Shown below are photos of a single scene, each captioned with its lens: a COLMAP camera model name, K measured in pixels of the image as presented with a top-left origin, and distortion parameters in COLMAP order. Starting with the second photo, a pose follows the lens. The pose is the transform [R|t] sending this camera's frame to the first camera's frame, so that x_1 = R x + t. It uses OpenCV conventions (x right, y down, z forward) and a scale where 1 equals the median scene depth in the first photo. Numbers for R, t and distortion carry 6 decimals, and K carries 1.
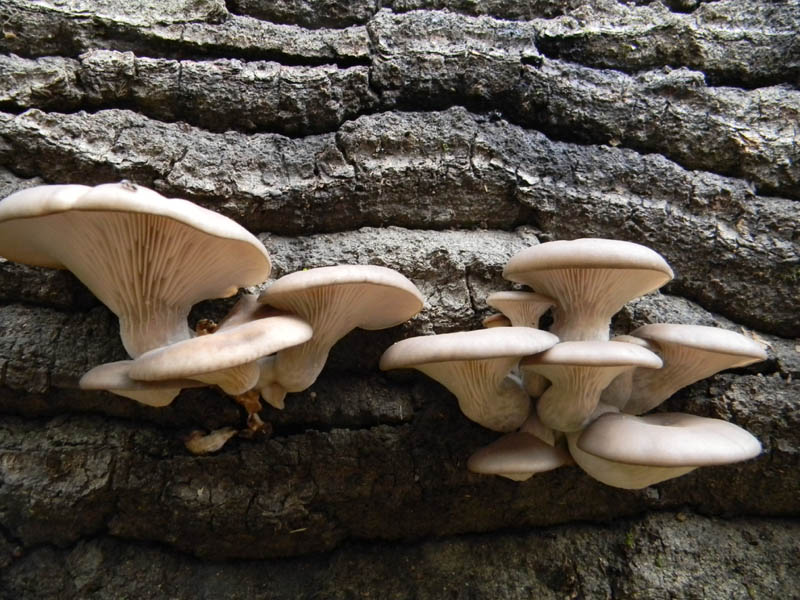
lens RADIAL K [[643.3, 0, 400.0], [0, 643.3, 300.0], [0, 0, 1]] dist [0.009277, -0.052967]
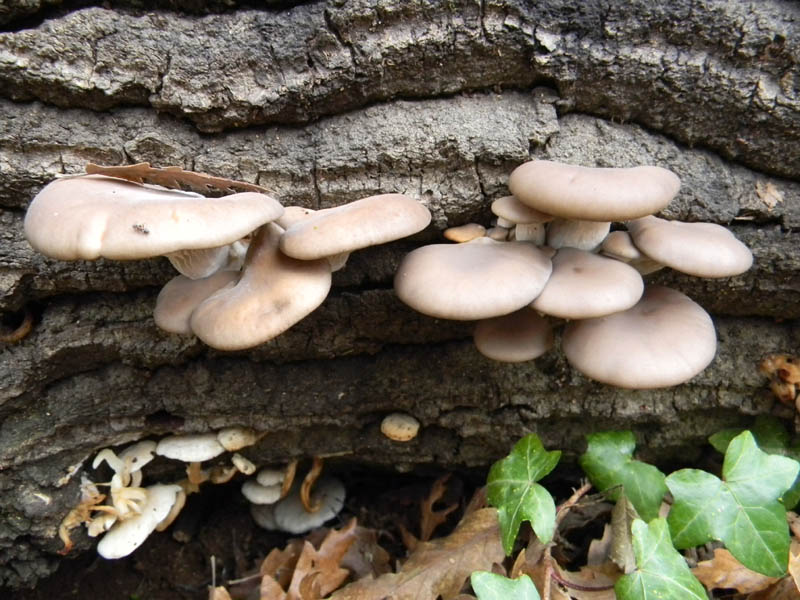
lens RADIAL K [[643.3, 0, 400.0], [0, 643.3, 300.0], [0, 0, 1]] dist [0.009277, -0.052967]
pose [[0.992972, -0.025251, -0.115627, 0.093288], [0.094856, 0.754058, 0.649923, -0.522505], [0.070778, -0.656323, 0.751153, 0.094616]]
